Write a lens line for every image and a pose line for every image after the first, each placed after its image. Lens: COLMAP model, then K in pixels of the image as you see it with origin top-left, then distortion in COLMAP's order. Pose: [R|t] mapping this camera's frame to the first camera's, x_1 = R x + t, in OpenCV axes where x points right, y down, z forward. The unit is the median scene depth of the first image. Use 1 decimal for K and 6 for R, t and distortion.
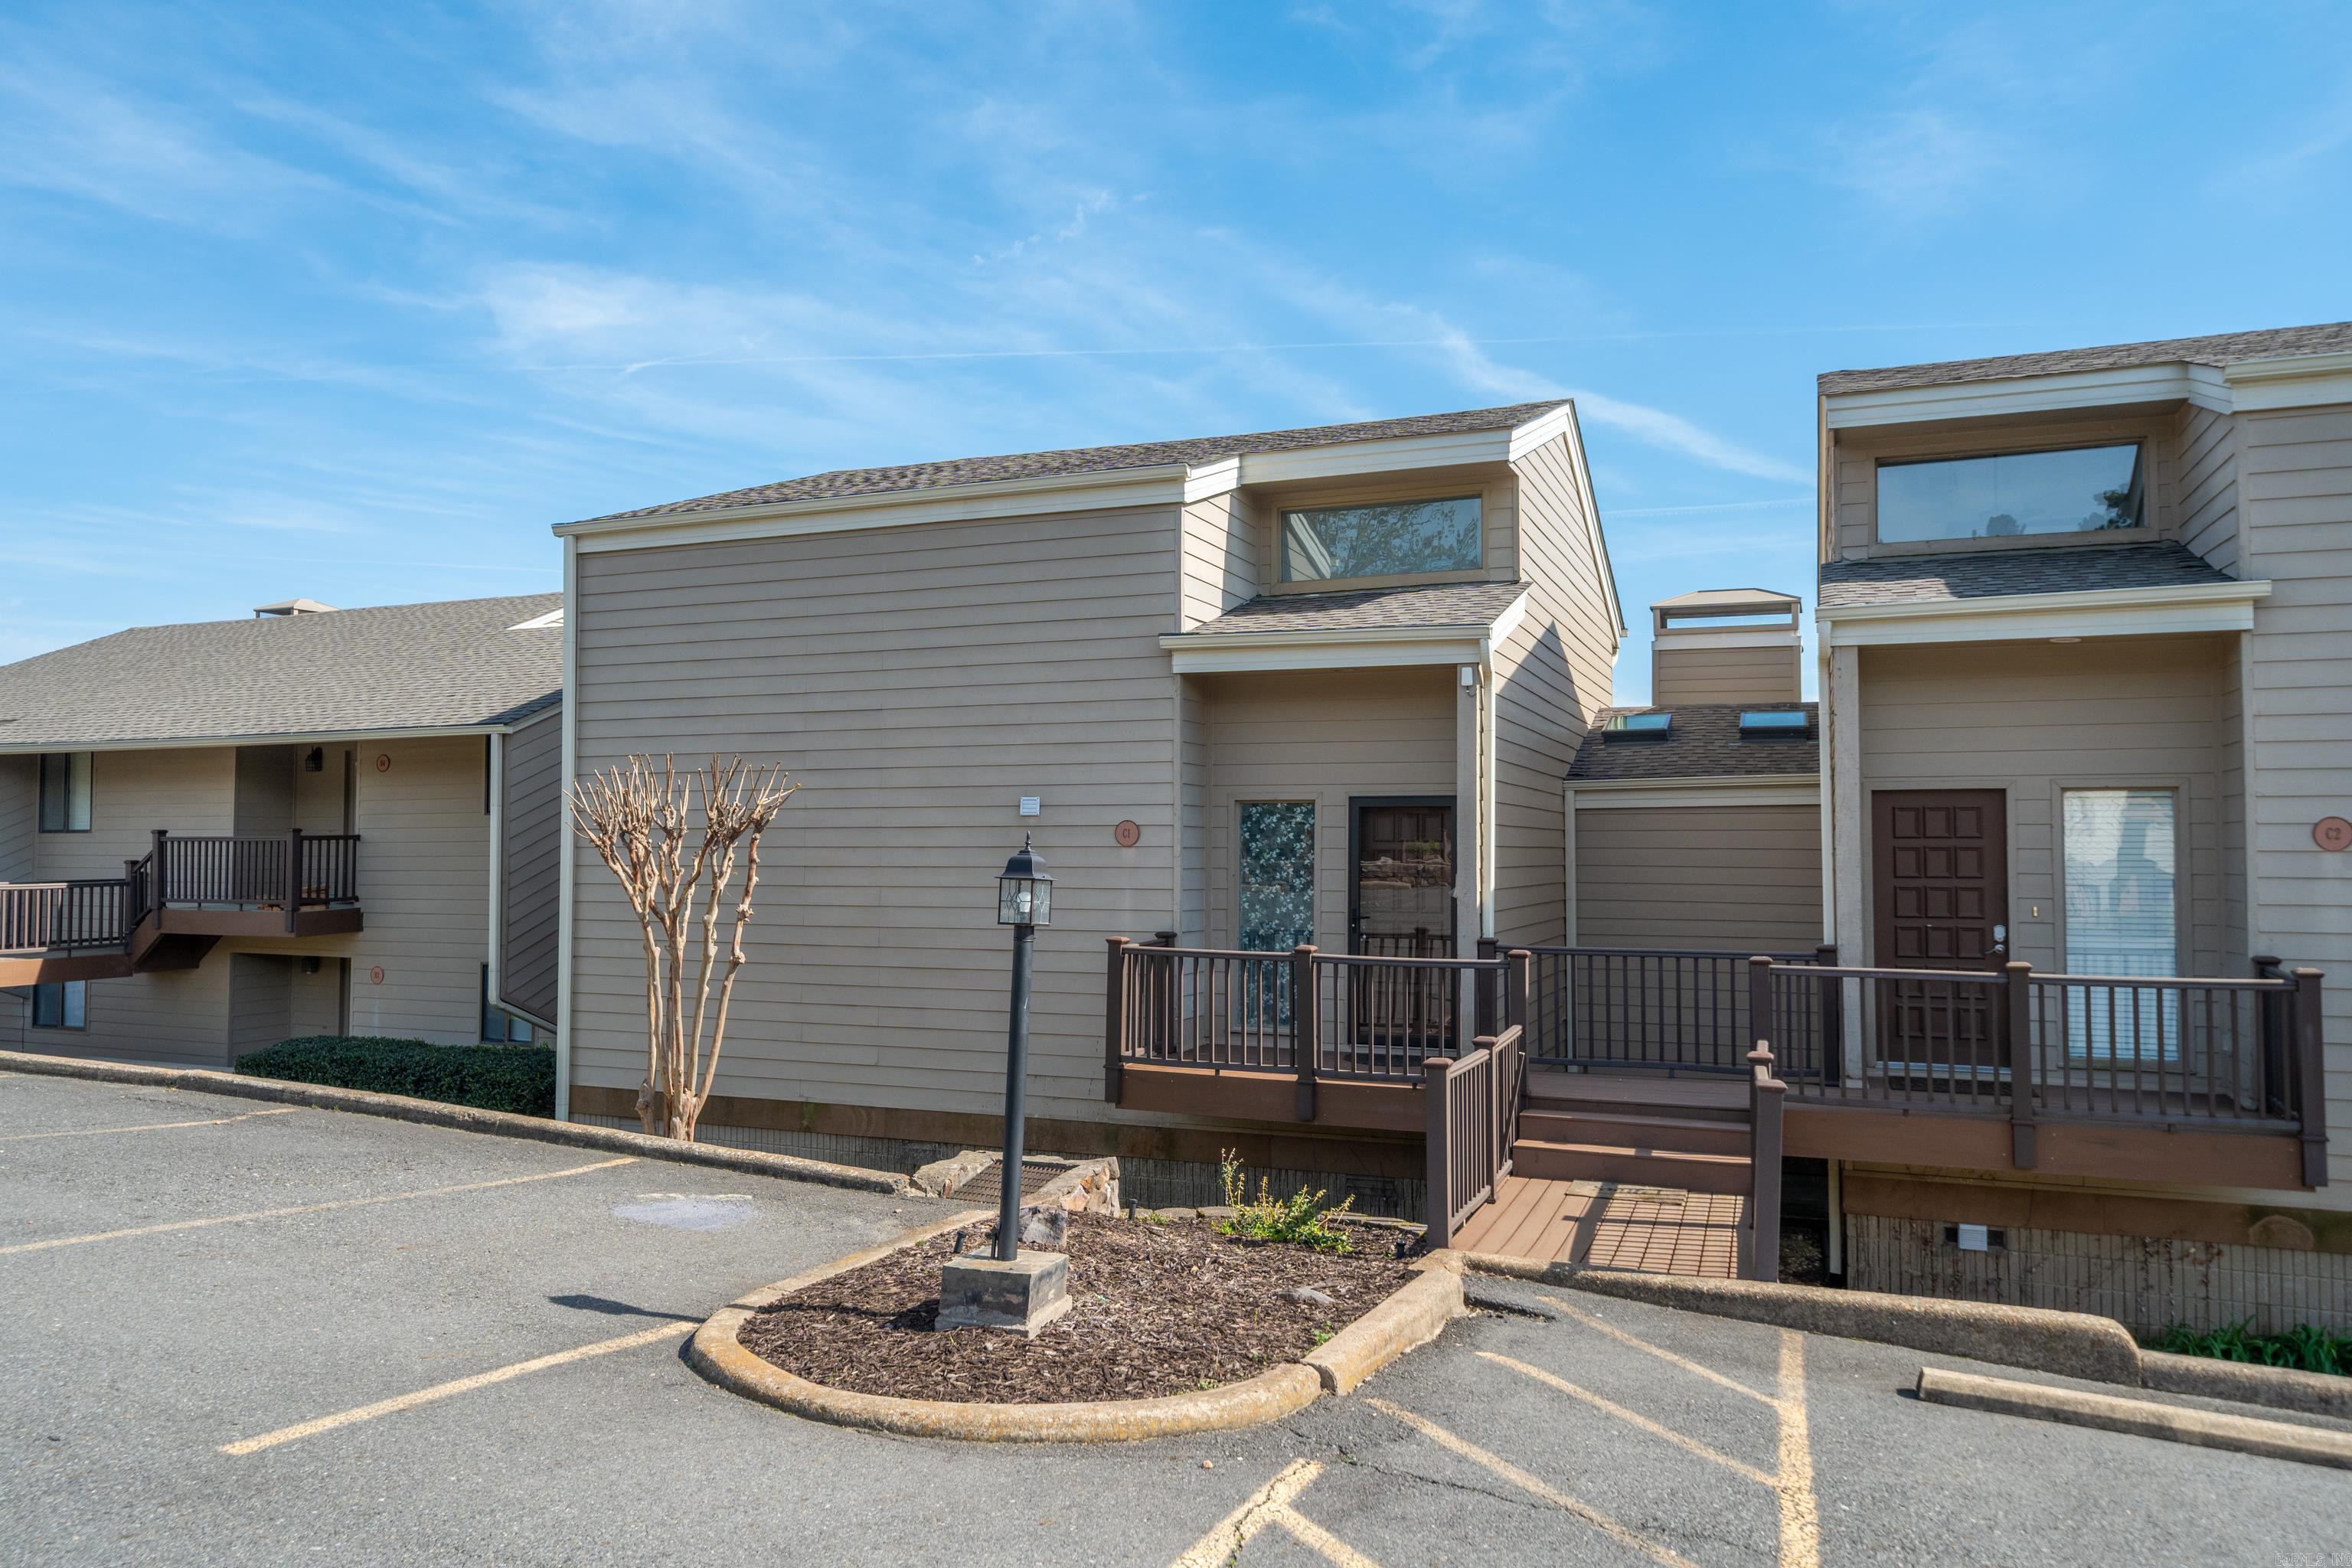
lens RADIAL K [[1597.9, 0, 1176.0], [0, 1597.9, 784.0], [0, 0, 1]] dist [-0.001841, 0.005715]
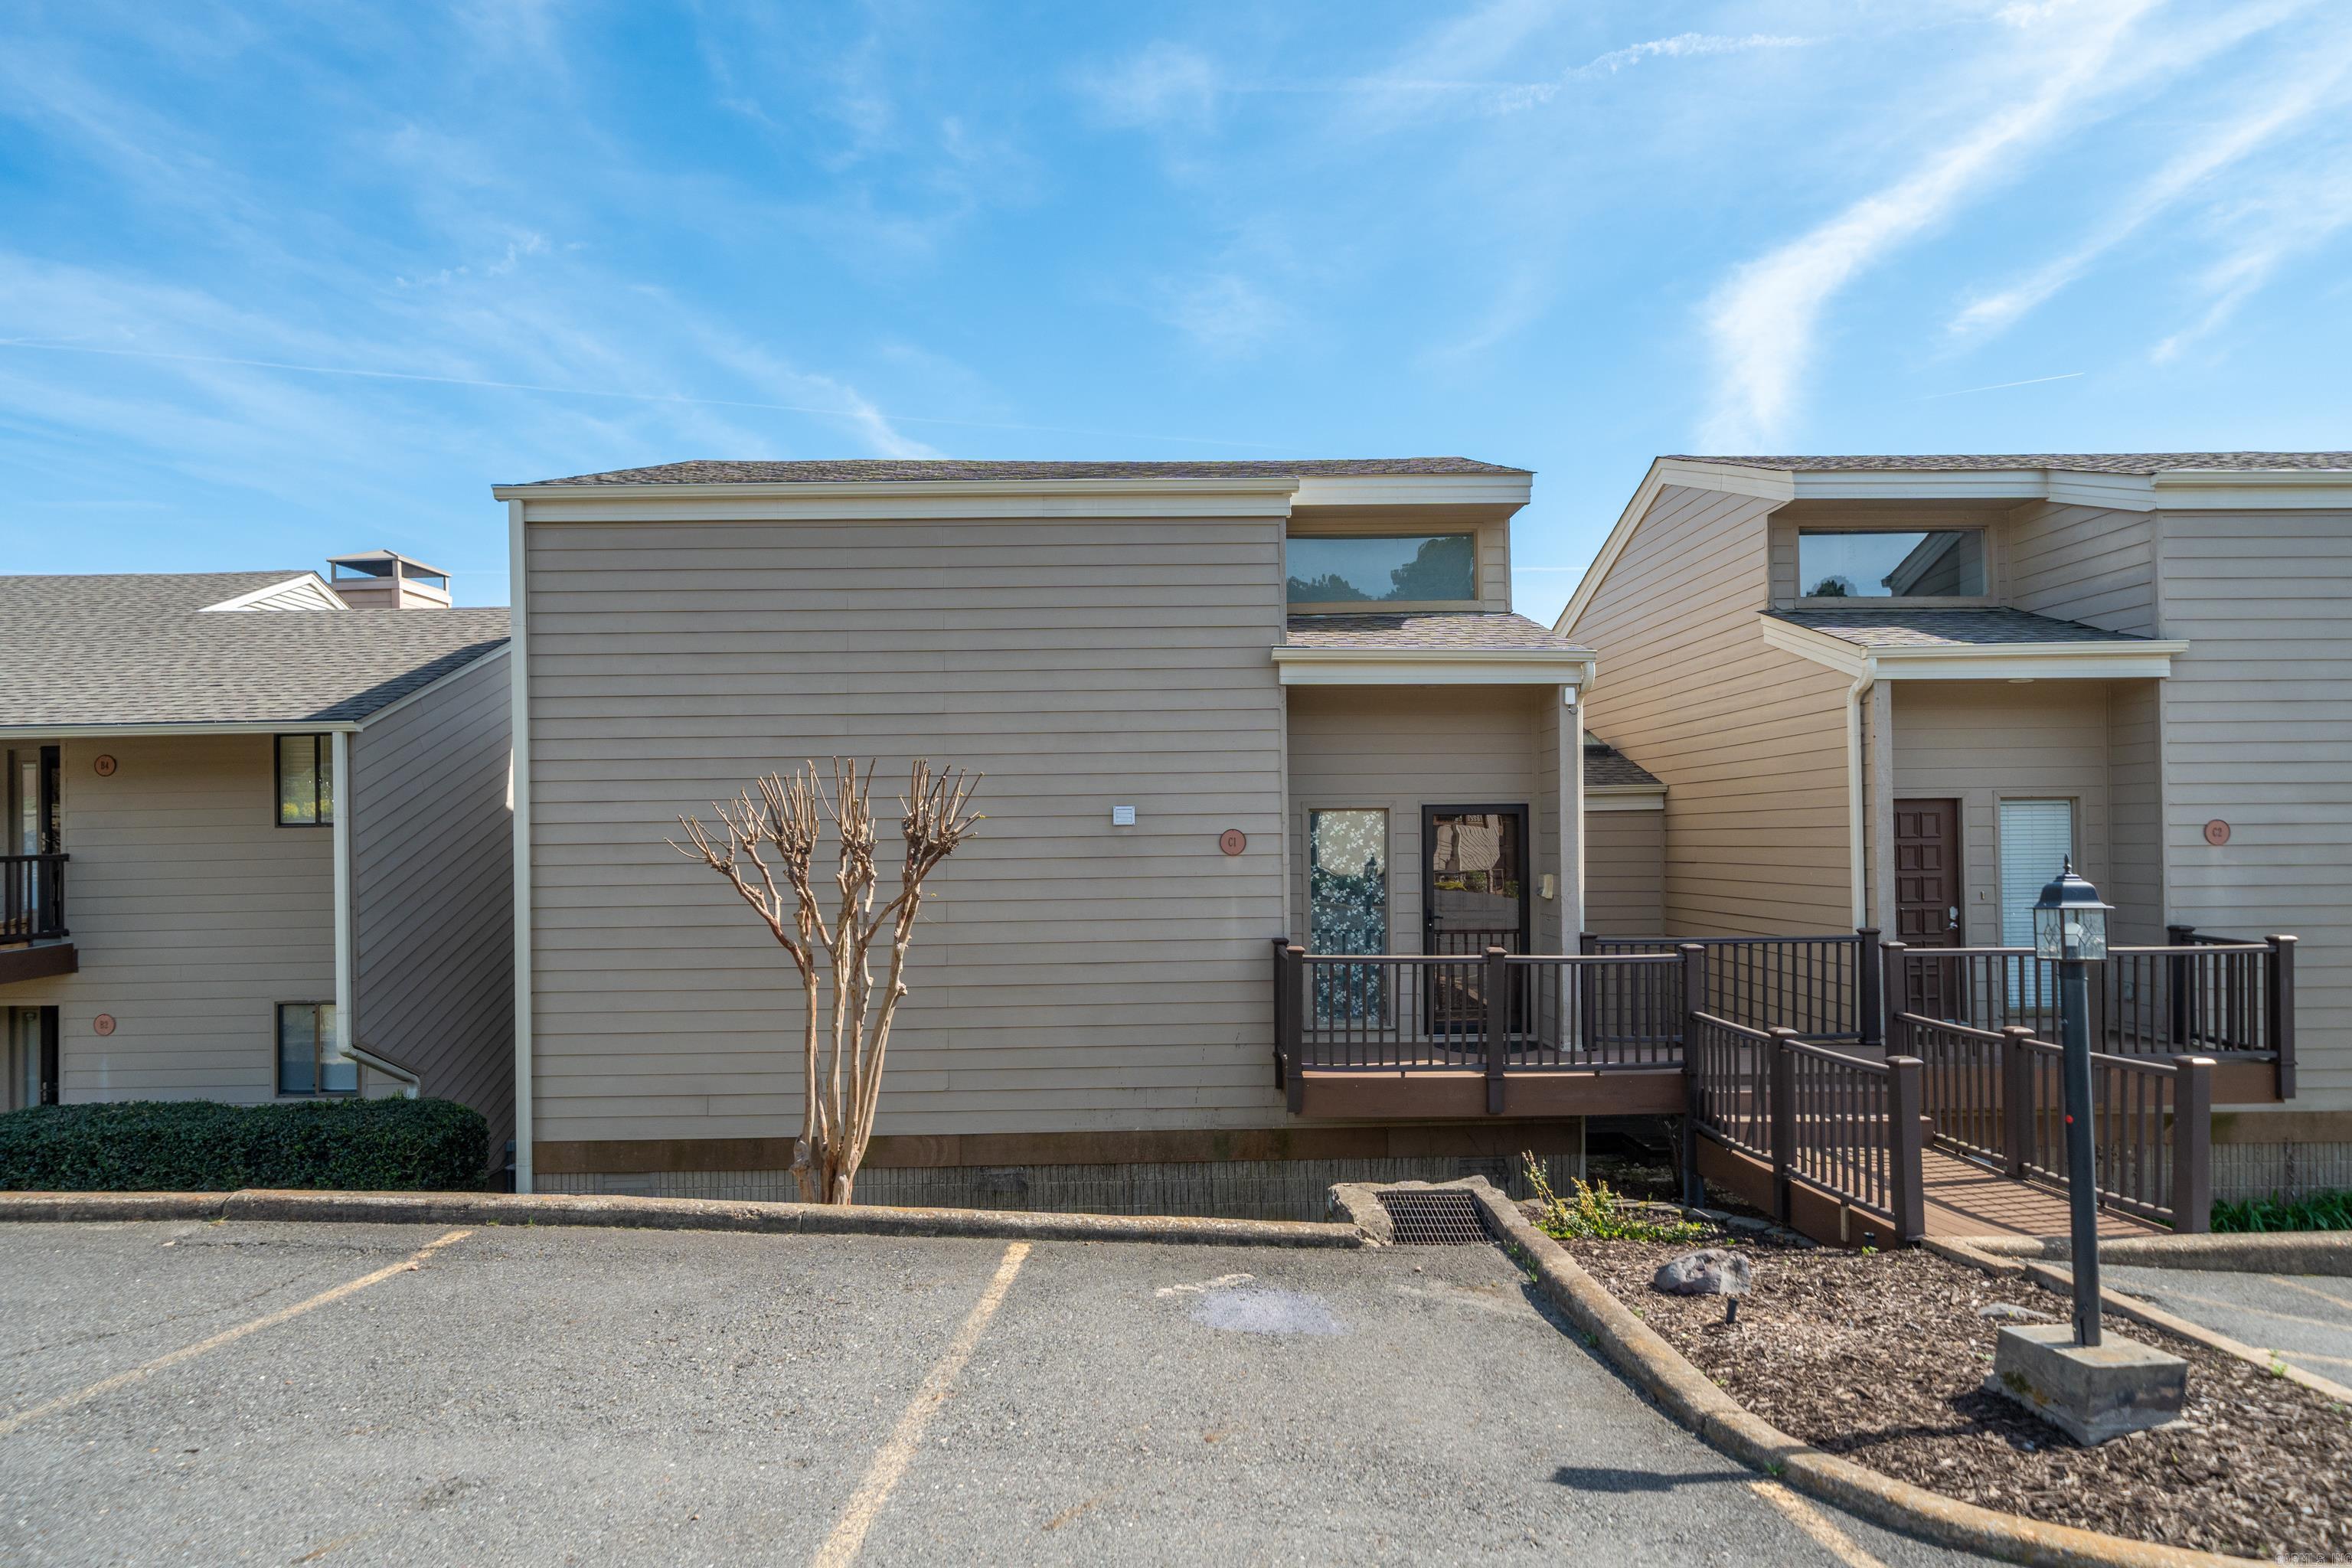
lens RADIAL K [[1289.1, 0, 959.7], [0, 1289.1, 828.9], [0, 0, 1]] dist [0.001321, 0.000463]
pose [[0.919901, -0.011499, 0.391981, -0.540103], [-0.001661, 0.999447, 0.033215, -0.004608], [-0.392147, -0.031206, 0.919373, 0.339804]]
